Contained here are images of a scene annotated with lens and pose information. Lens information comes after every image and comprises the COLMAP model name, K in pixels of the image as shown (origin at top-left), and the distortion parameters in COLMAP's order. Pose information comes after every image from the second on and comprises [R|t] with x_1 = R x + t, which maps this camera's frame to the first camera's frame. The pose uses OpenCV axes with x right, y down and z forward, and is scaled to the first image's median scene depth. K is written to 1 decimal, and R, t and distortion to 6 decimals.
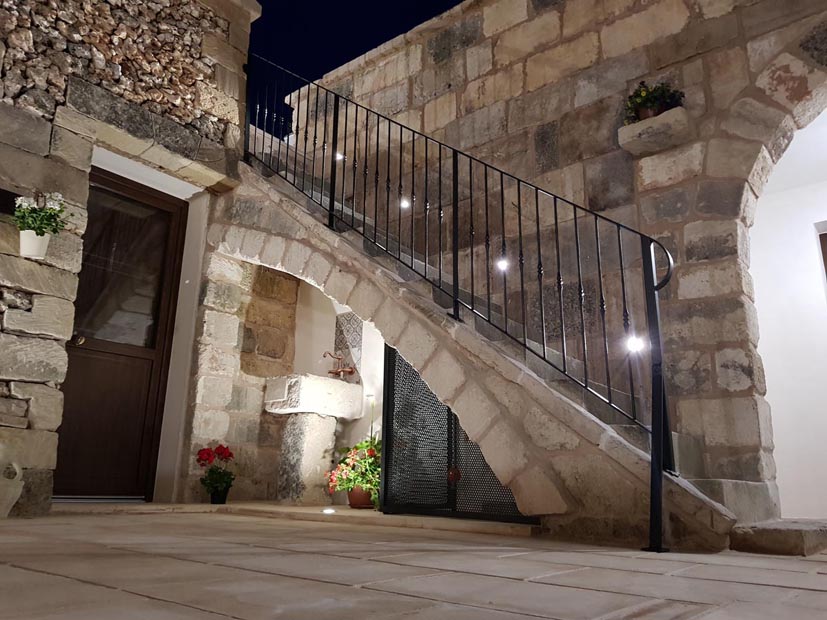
lens RADIAL K [[645.7, 0, 413.5], [0, 645.7, 310.0], [0, 0, 1]] dist [0.037443, -0.065095]
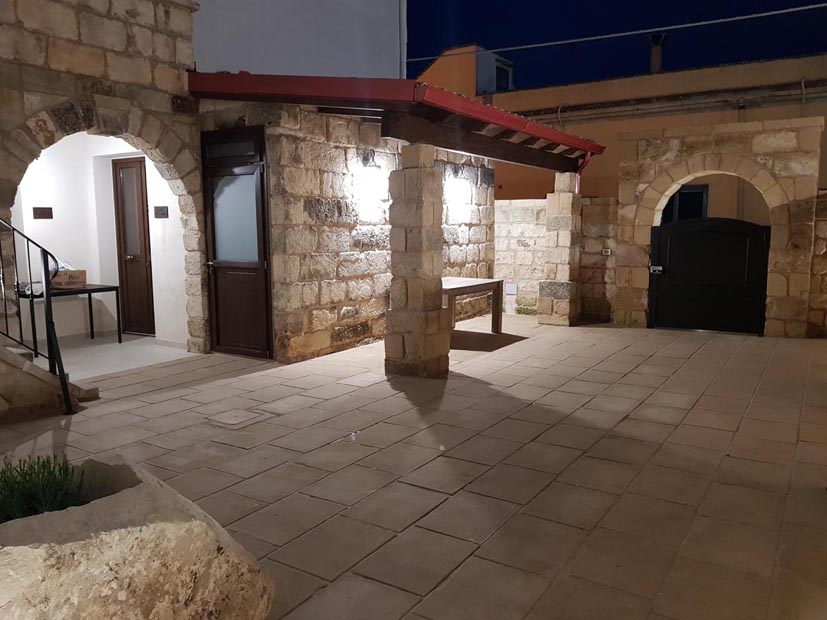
lens RADIAL K [[645.7, 0, 413.5], [0, 645.7, 310.0], [0, 0, 1]] dist [0.037443, -0.065095]
pose [[-0.099641, -0.139635, 0.985177, -1.035375], [-0.266183, 0.957760, 0.108827, -0.285301], [-0.958759, -0.251394, -0.132601, 0.151349]]
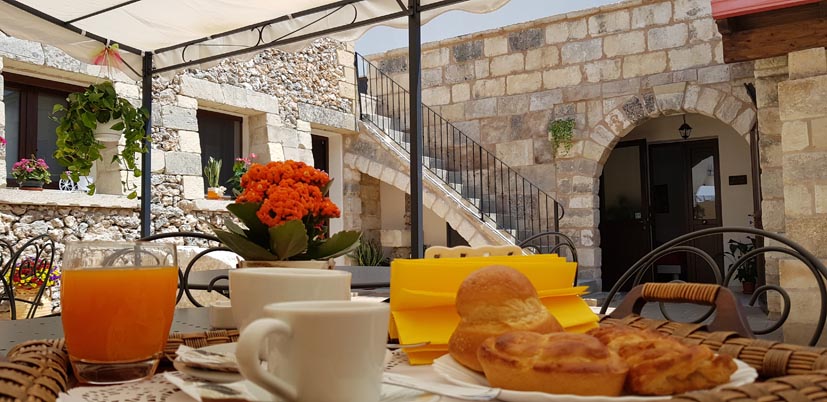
lens RADIAL K [[635.7, 0, 413.5], [0, 635.7, 201.0], [0, 0, 1]] dist [0.056605, -0.003315]
pose [[0.994515, -0.025642, 0.101402, -0.368942], [0.003280, 0.976654, 0.214795, -0.483399], [-0.104543, -0.213285, 0.971381, -1.114753]]
